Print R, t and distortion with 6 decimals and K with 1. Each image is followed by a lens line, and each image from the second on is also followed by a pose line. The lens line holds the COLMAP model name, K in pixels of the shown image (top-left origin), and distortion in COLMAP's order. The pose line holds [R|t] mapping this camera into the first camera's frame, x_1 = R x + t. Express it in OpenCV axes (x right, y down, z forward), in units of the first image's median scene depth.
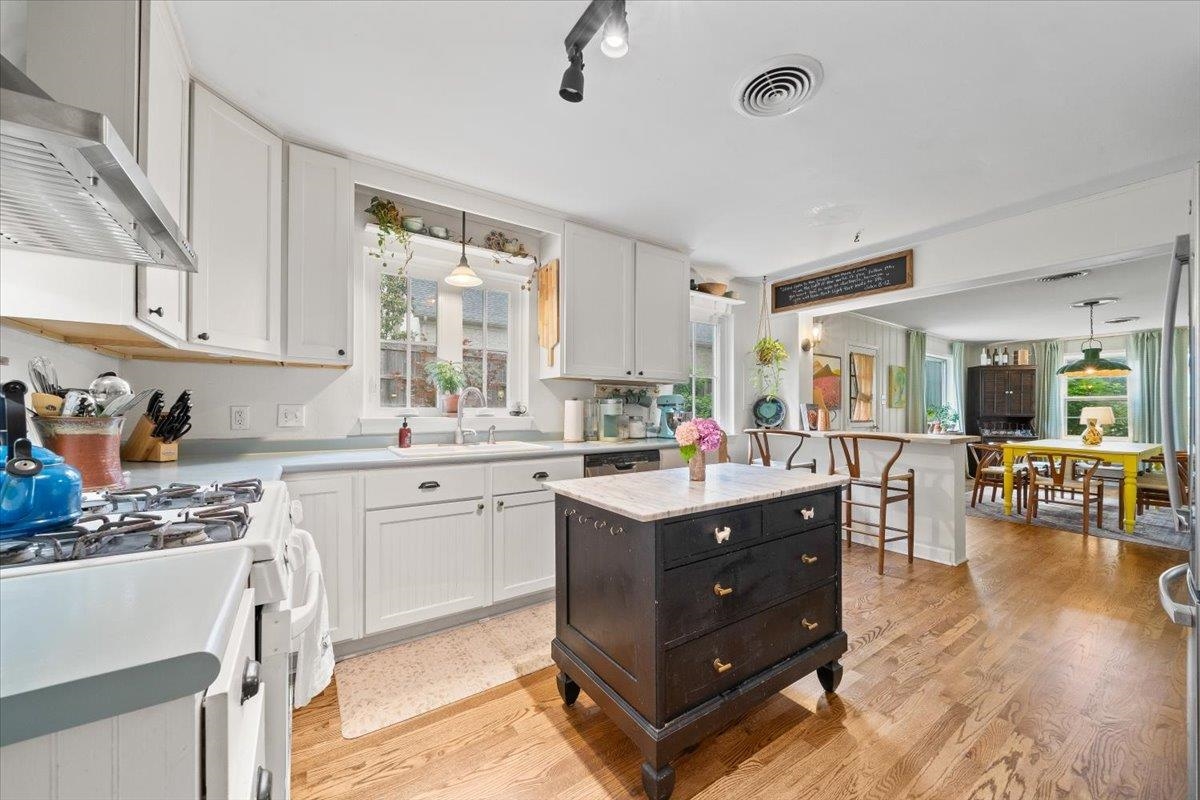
lens RADIAL K [[433.5, 0, 598.7], [0, 433.5, 408.1], [0, 0, 1]] dist [-0.004567, -0.000045]
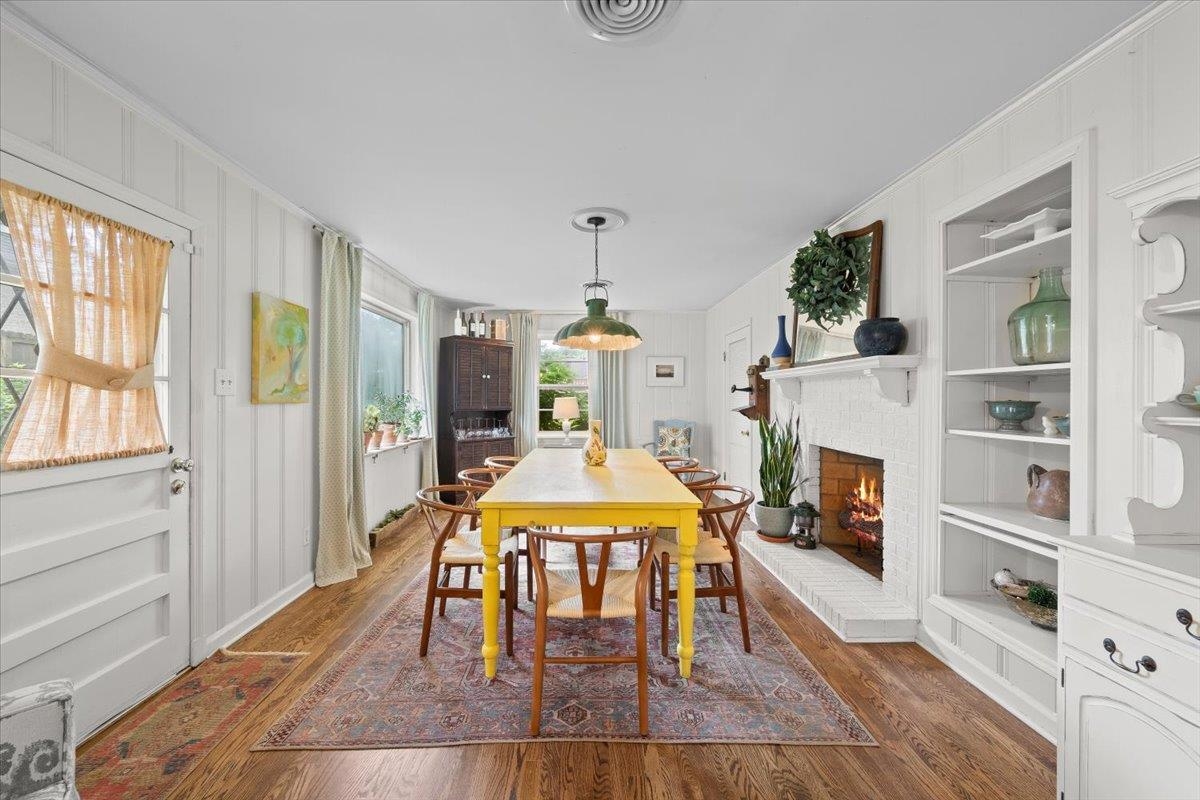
lens RADIAL K [[456.8, 0, 593.3], [0, 456.8, 395.6], [0, 0, 1]] dist [-0.001250, -0.000222]
pose [[0.543570, -0.003170, 0.839358, 0.418767], [0.000218, 0.999993, 0.003635, -0.007981], [-0.839364, -0.001793, 0.543567, 0.447478]]
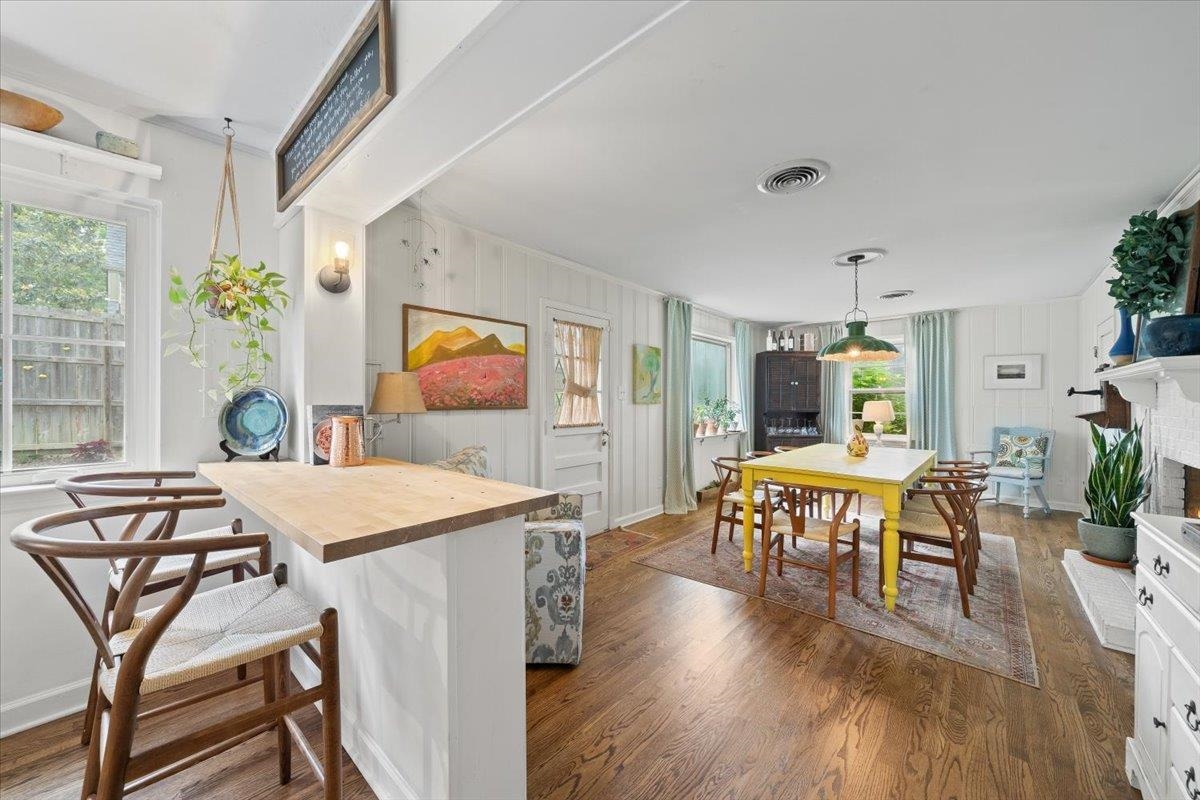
lens RADIAL K [[438.4, 0, 591.7], [0, 438.4, 400.6], [0, 0, 1]] dist [-0.000981, -0.000054]
pose [[0.970247, -0.004073, 0.242083, 0.362006], [0.002616, 0.999976, 0.006337, -0.009221], [-0.242103, -0.005515, 0.970235, 0.268032]]
